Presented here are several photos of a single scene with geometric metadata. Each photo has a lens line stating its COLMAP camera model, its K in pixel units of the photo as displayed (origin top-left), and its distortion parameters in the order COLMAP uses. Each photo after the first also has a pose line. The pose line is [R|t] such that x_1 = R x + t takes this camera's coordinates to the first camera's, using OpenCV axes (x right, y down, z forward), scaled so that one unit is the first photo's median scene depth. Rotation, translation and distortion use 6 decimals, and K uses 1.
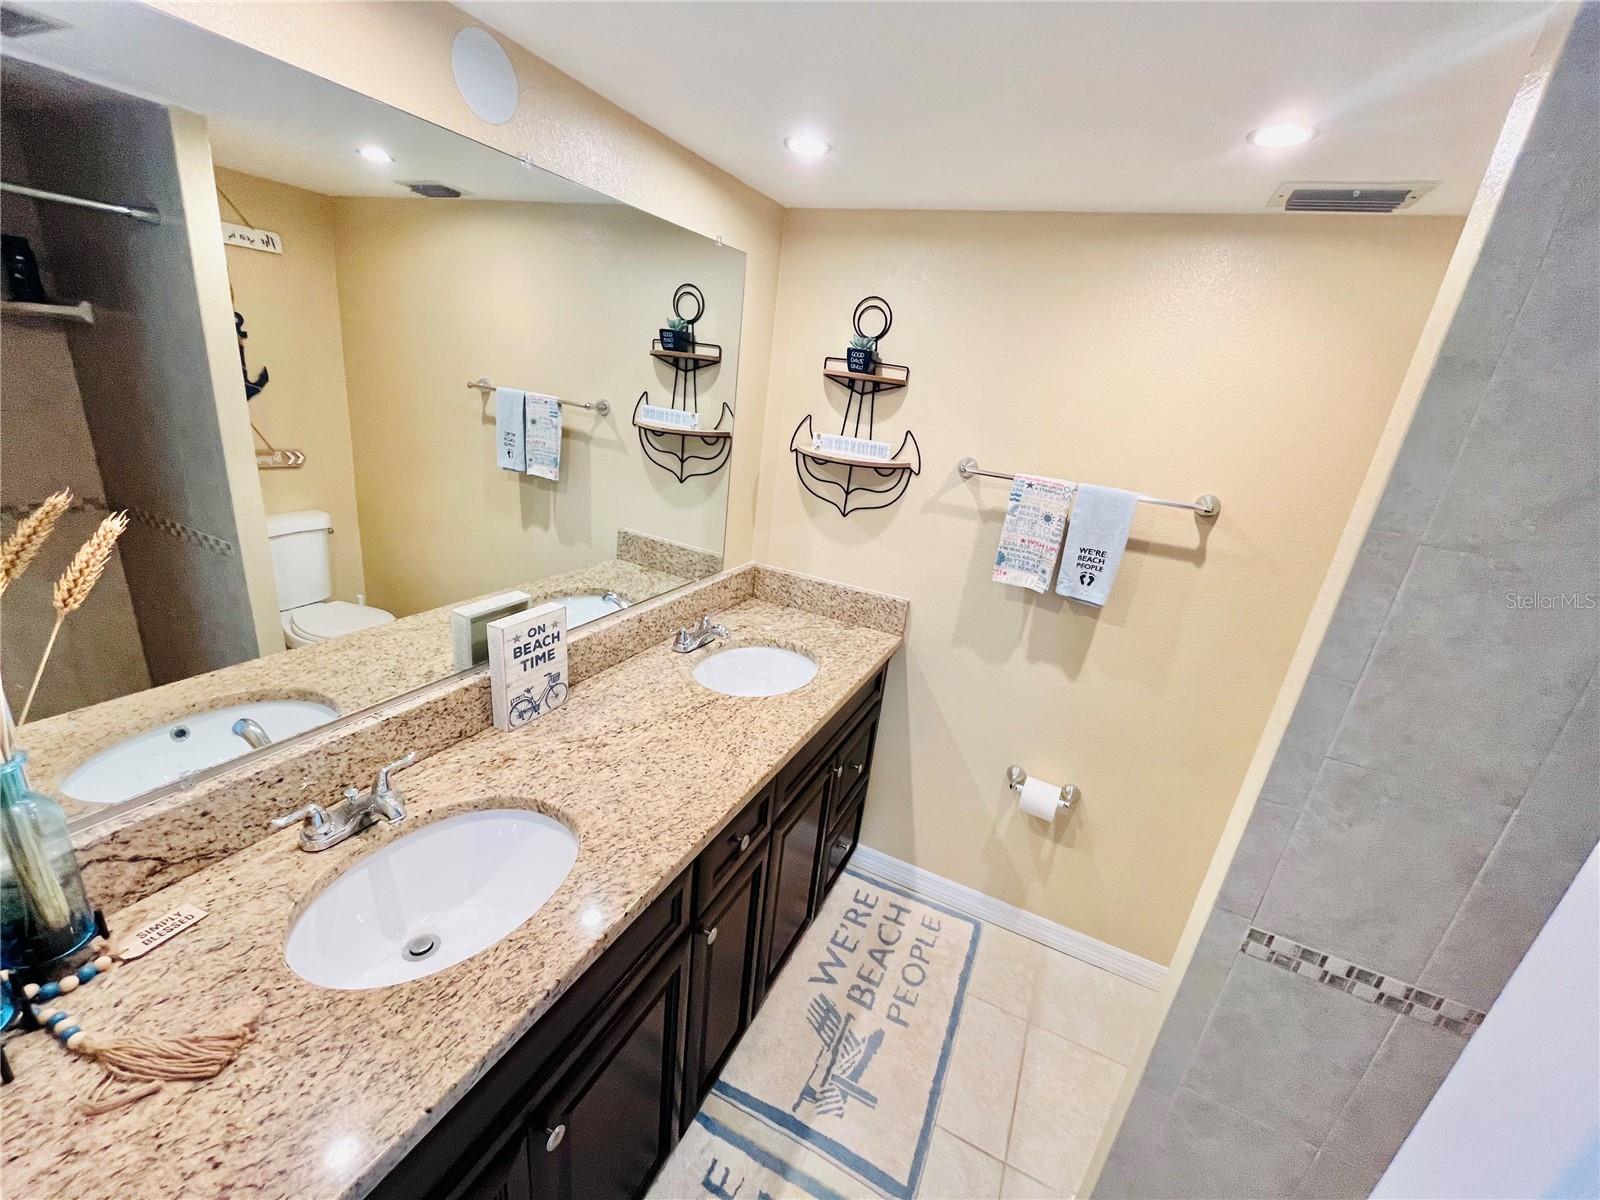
lens RADIAL K [[651.7, 0, 804.9], [0, 651.7, 603.0], [0, 0, 1]] dist [-0.002478, -0.000392]
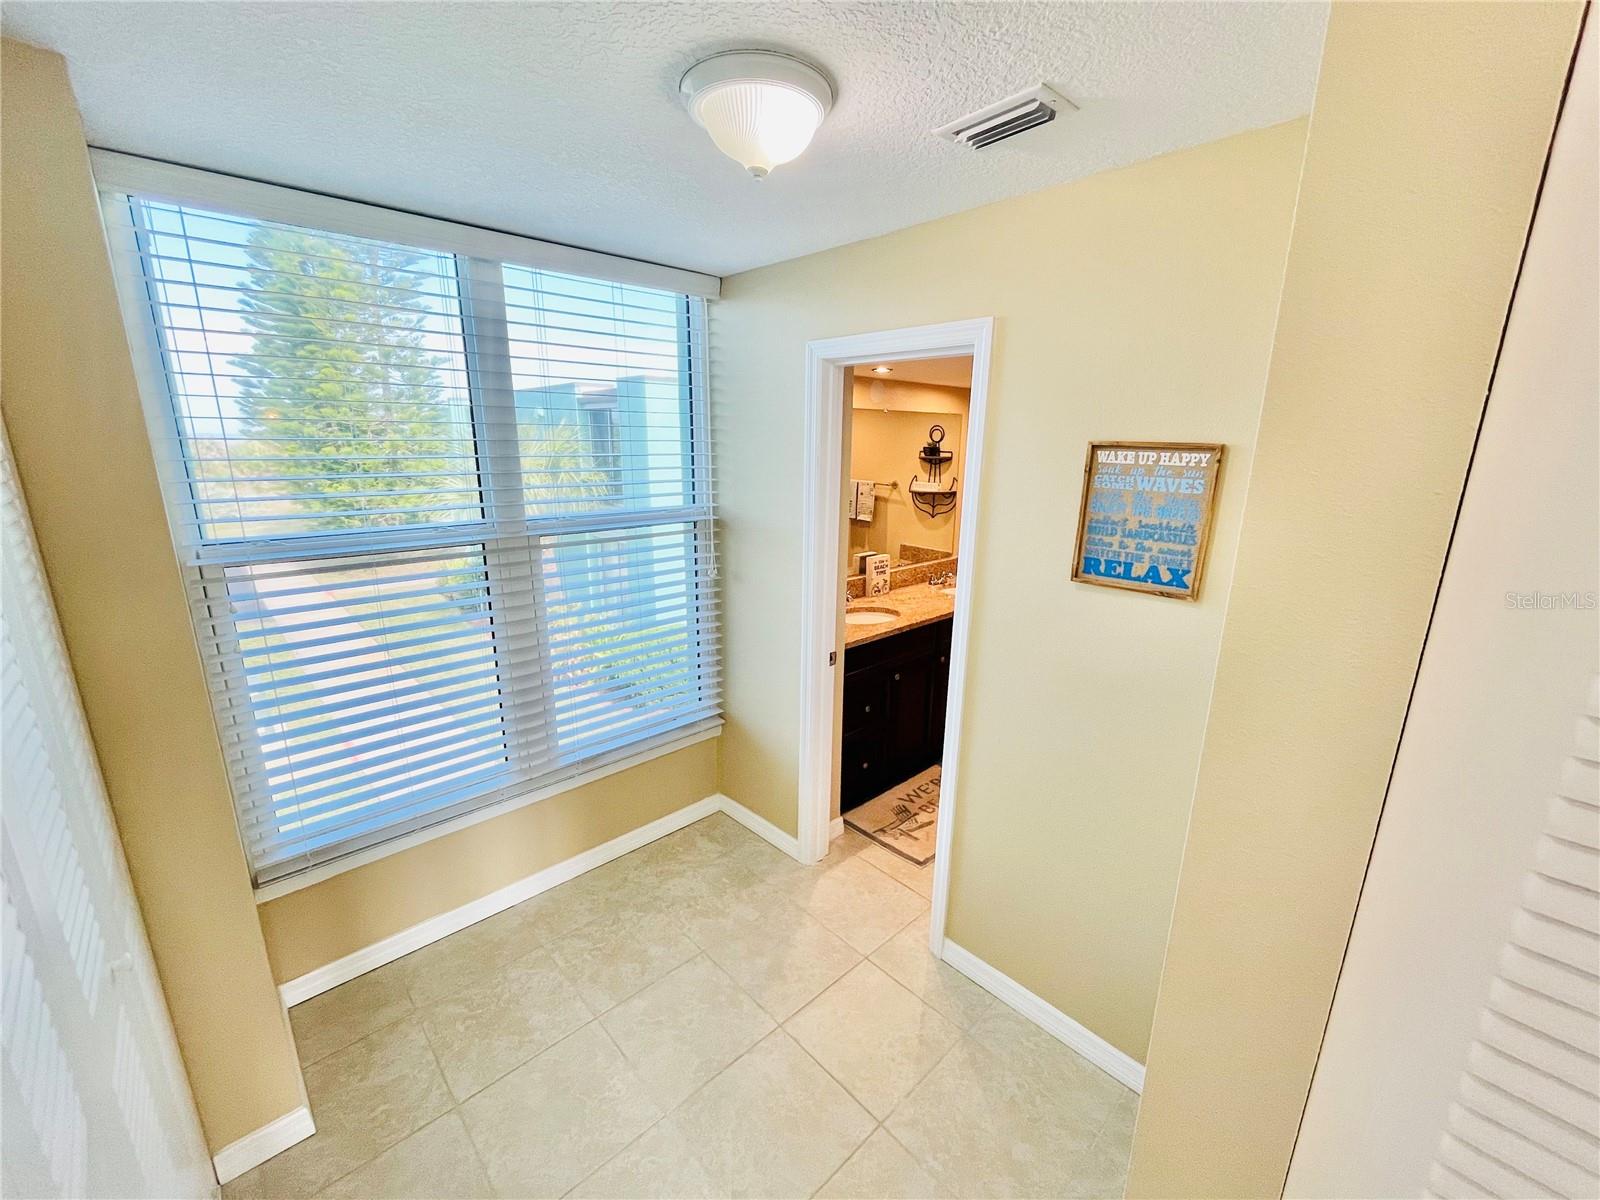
lens RADIAL K [[651.7, 0, 789.5], [0, 651.7, 602.2], [0, 0, 1]] dist [-0.002478, -0.000392]
pose [[0.921665, -0.010341, -0.387849, 0.198860], [-0.033503, 0.993790, -0.106113, 0.332455], [0.386537, 0.110794, 0.915595, -1.083432]]
